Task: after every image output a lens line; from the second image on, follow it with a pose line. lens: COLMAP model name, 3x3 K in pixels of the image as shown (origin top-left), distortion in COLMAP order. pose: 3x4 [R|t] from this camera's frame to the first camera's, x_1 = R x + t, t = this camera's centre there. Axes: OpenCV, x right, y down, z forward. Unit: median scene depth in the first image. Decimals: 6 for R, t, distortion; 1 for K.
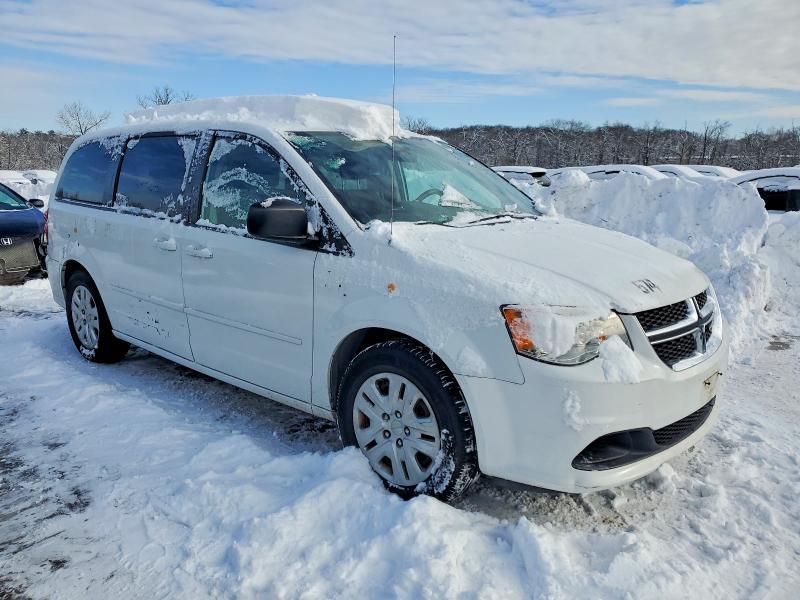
lens RADIAL K [[628.6, 0, 400.0], [0, 628.6, 300.0], [0, 0, 1]] dist [0.039990, -0.009608]
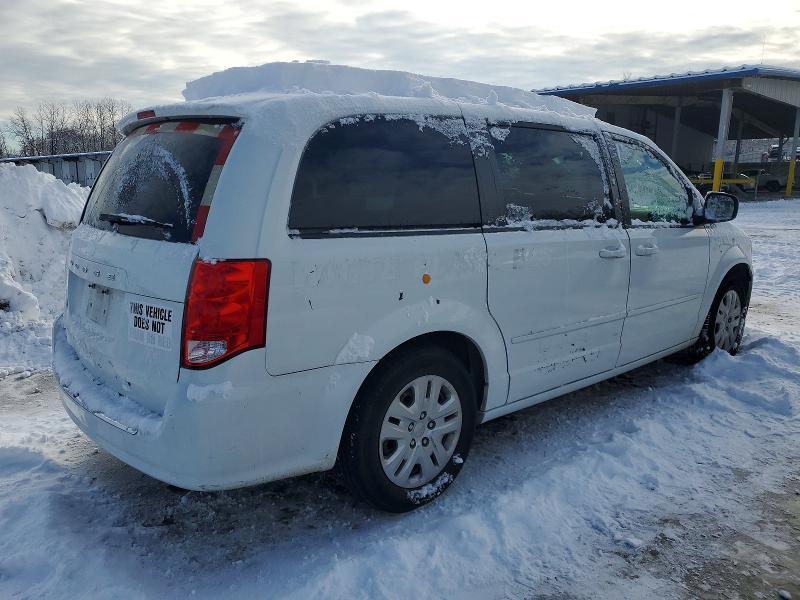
lens RADIAL K [[628.6, 0, 400.0], [0, 628.6, 300.0], [0, 0, 1]] dist [0.039990, -0.009608]
pose [[0.101502, -0.188744, 0.976767, -1.237633], [0.195683, 0.966444, 0.166415, -0.221564], [-0.975400, 0.174245, 0.135030, 1.124915]]
